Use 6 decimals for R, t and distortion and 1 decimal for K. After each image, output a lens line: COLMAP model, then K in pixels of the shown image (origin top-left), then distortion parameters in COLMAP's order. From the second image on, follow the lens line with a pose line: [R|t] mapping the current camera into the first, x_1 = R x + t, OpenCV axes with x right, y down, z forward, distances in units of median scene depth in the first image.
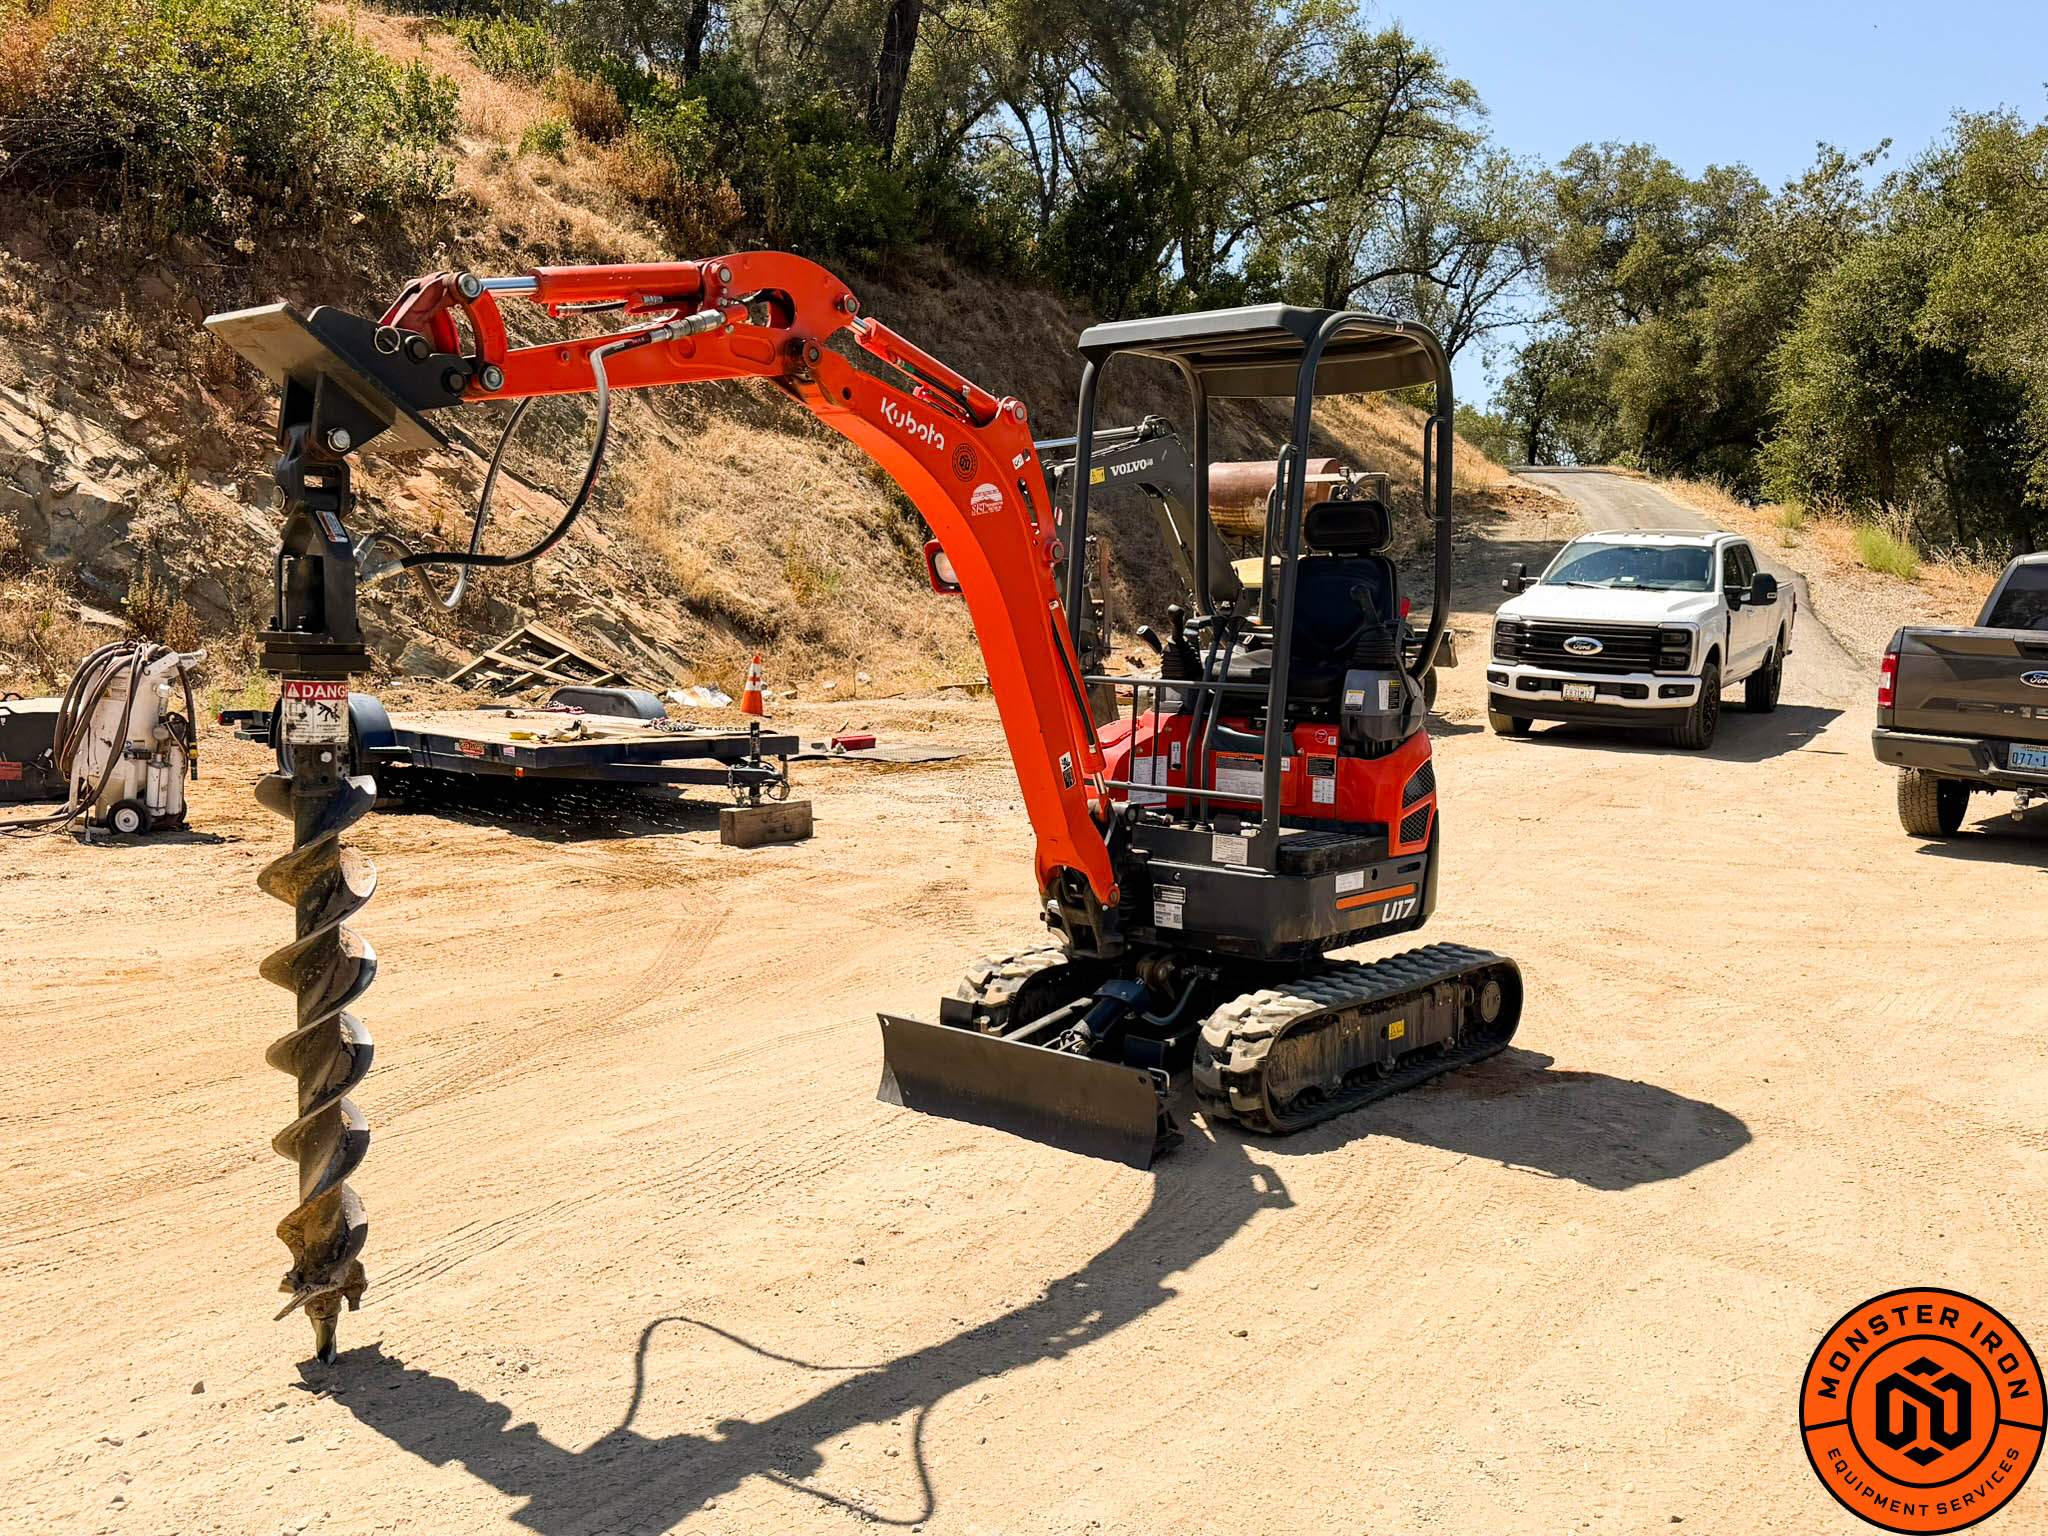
lens RADIAL K [[1810.8, 0, 1020.5], [0, 1810.8, 760.3], [0, 0, 1]] dist [0.103768, -0.167097]
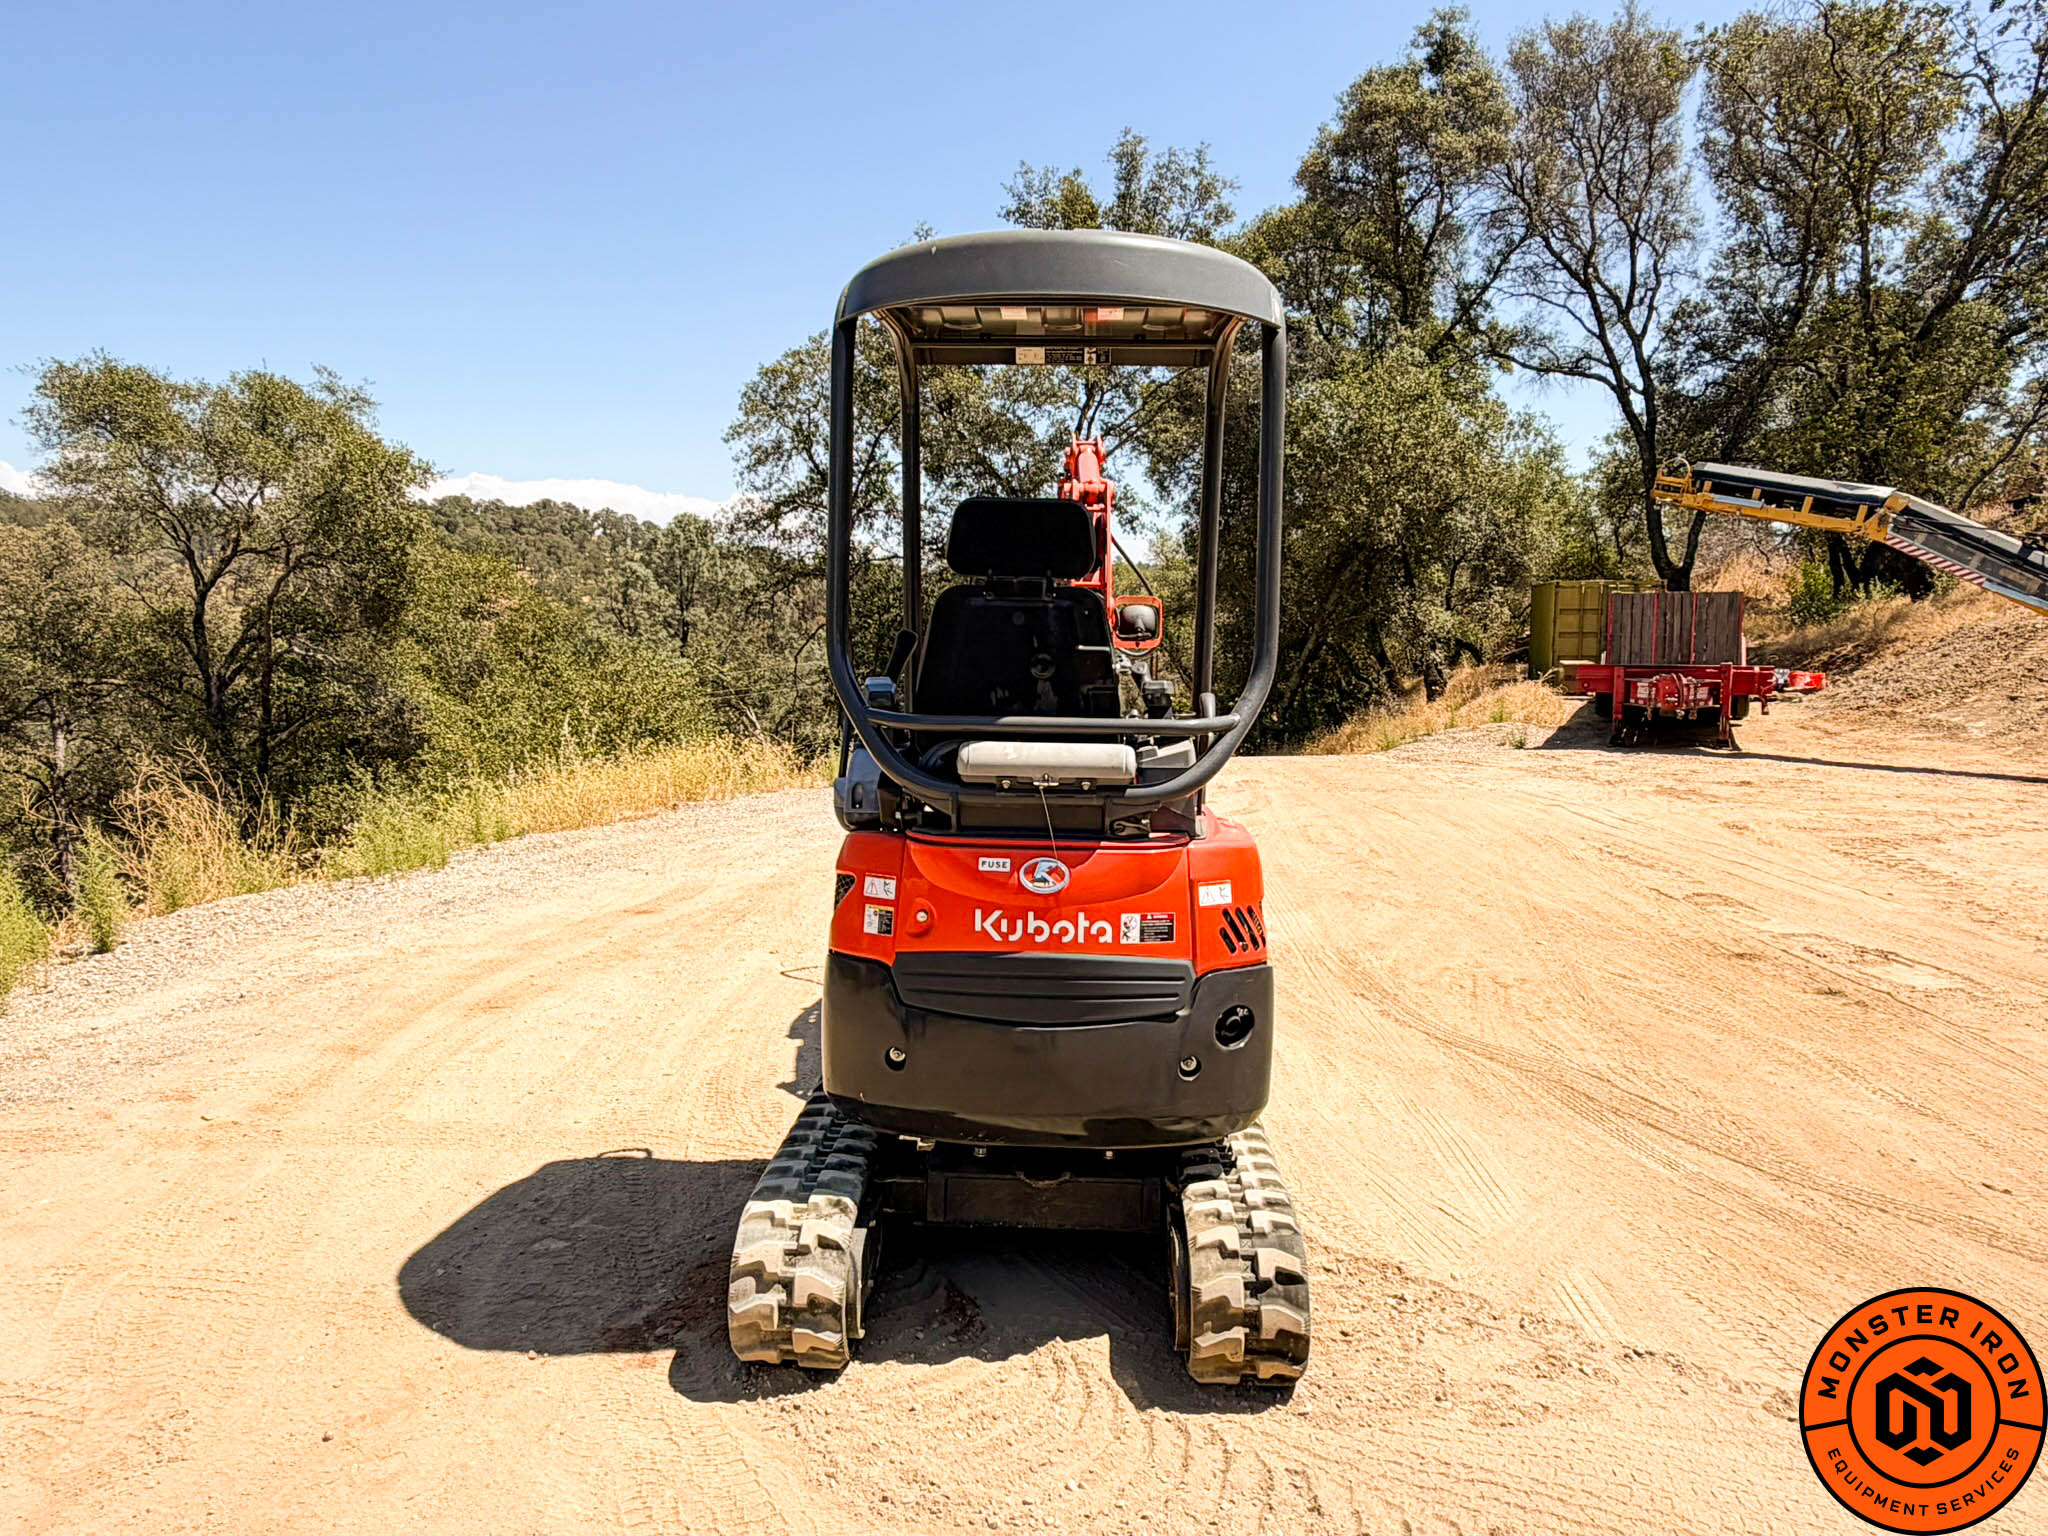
lens RADIAL K [[1400.7, 0, 1014.5], [0, 1400.7, 773.8], [0, 0, 1]] dist [-0.003713, 0.001787]
pose [[-0.786588, 0.036153, -0.616419, 0.520273], [-0.083390, 0.982919, 0.164059, -0.138864], [0.611821, 0.180450, -0.770138, 1.500894]]
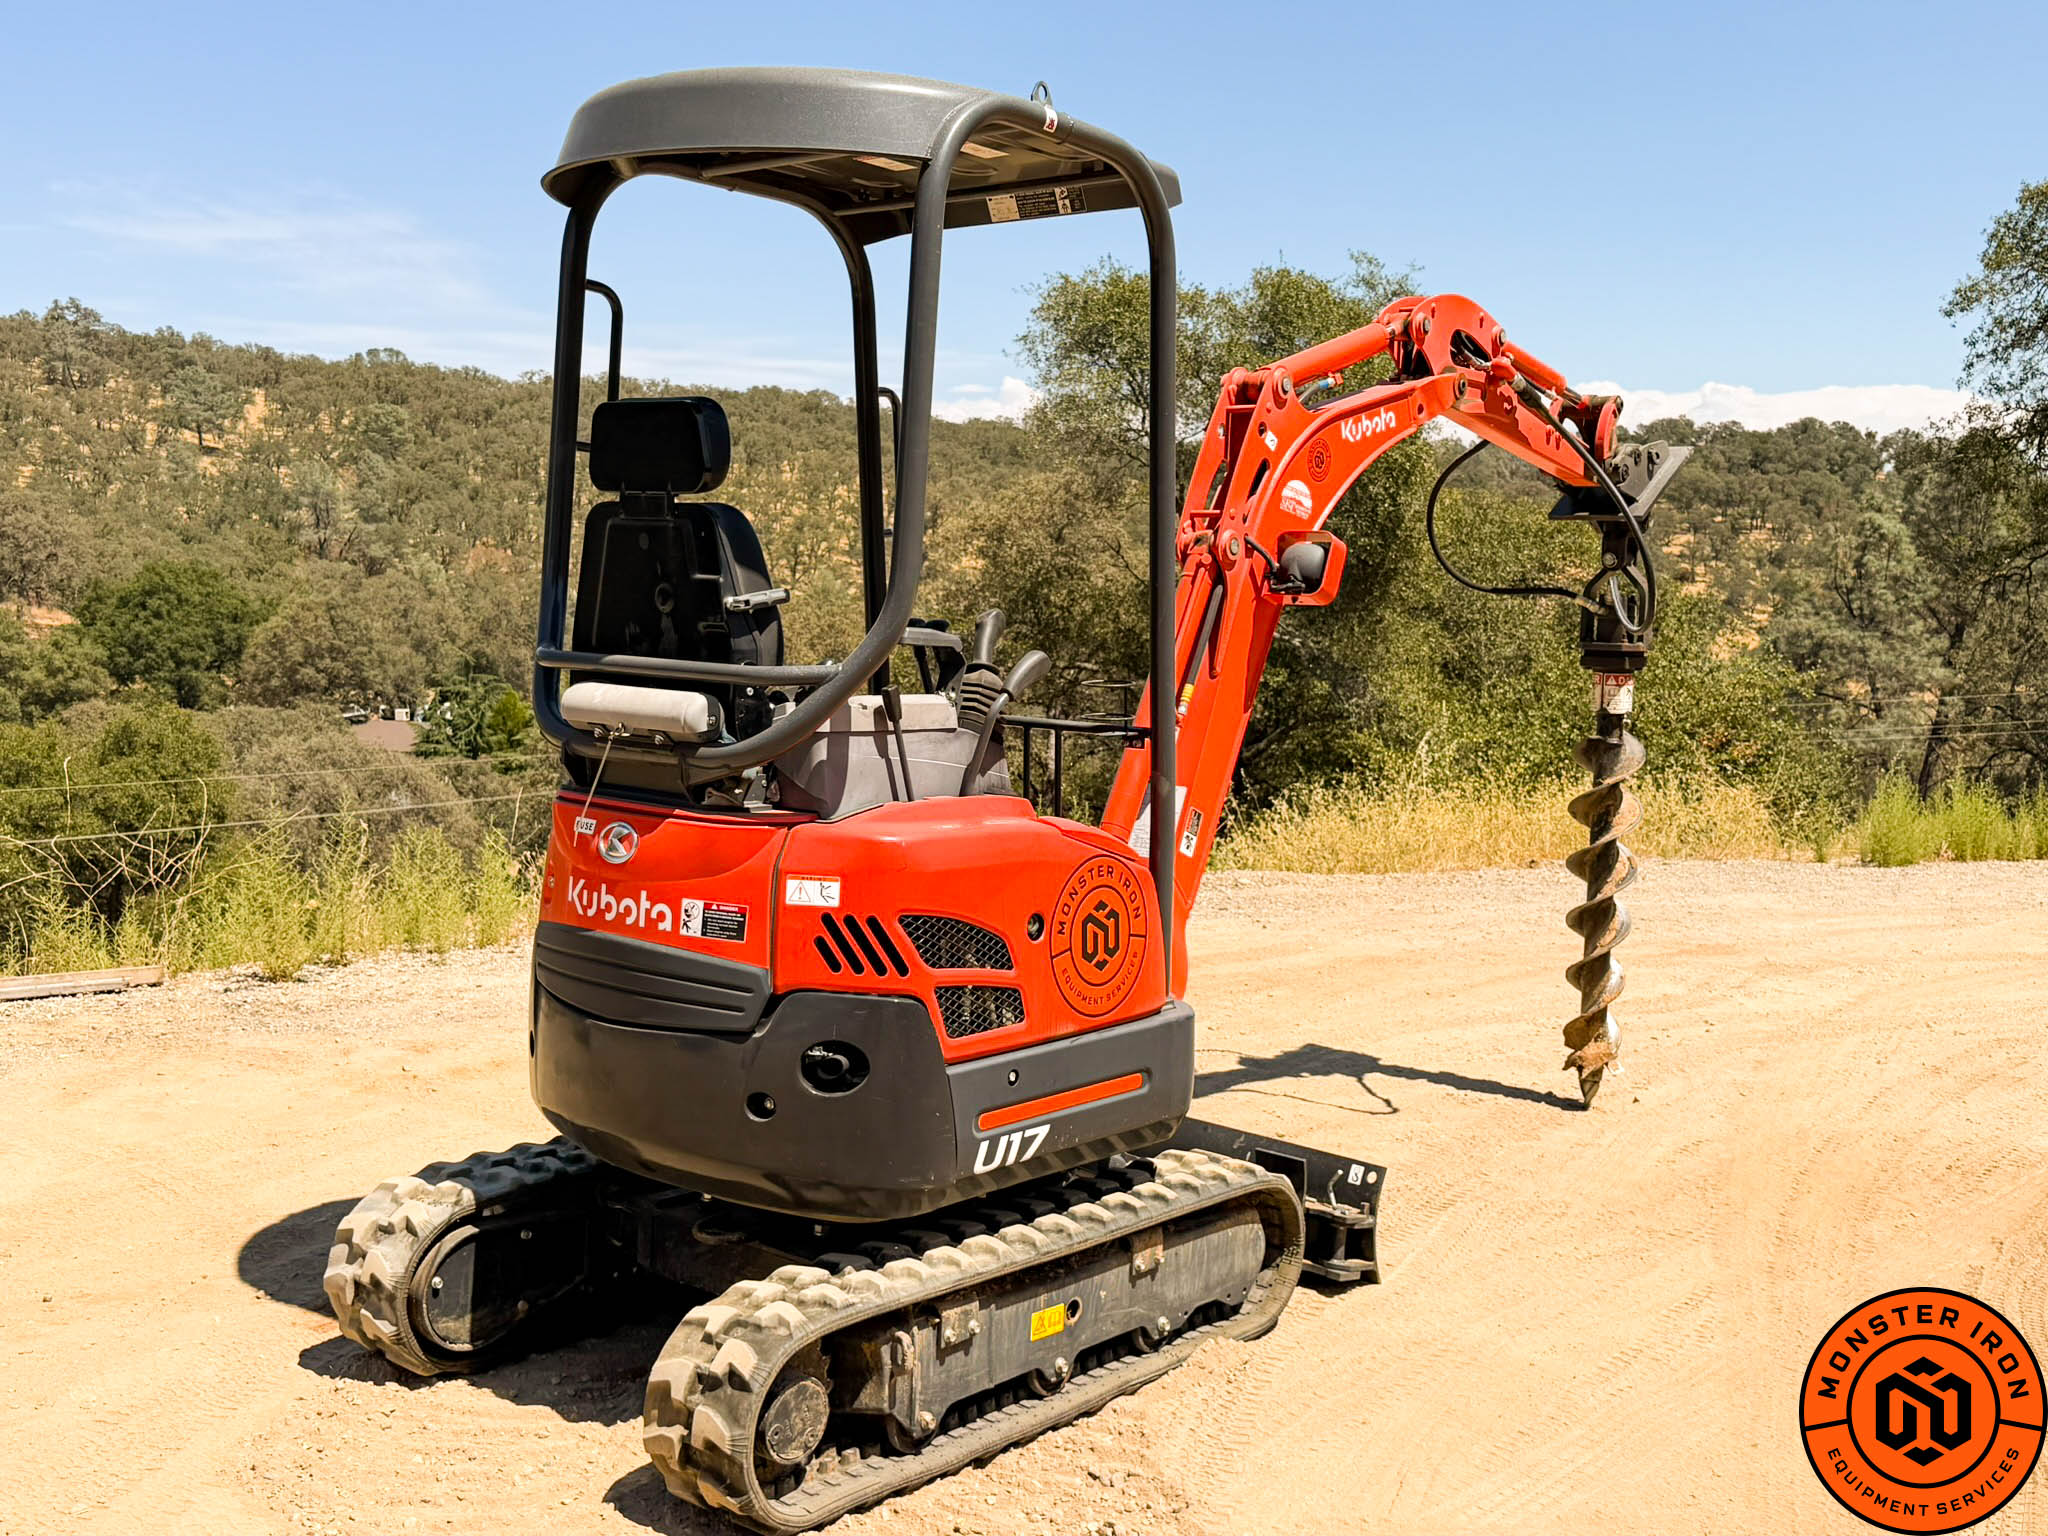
lens RADIAL K [[2114.8, 0, 1008.6], [0, 2114.8, 760.3], [0, 0, 1]] dist [0.077352, 0.000000]
pose [[-0.998682, -0.051064, 0.005165, 0.076903], [-0.049381, 0.983414, 0.174523, -0.164575], [-0.013991, 0.174038, -0.984640, 1.758456]]
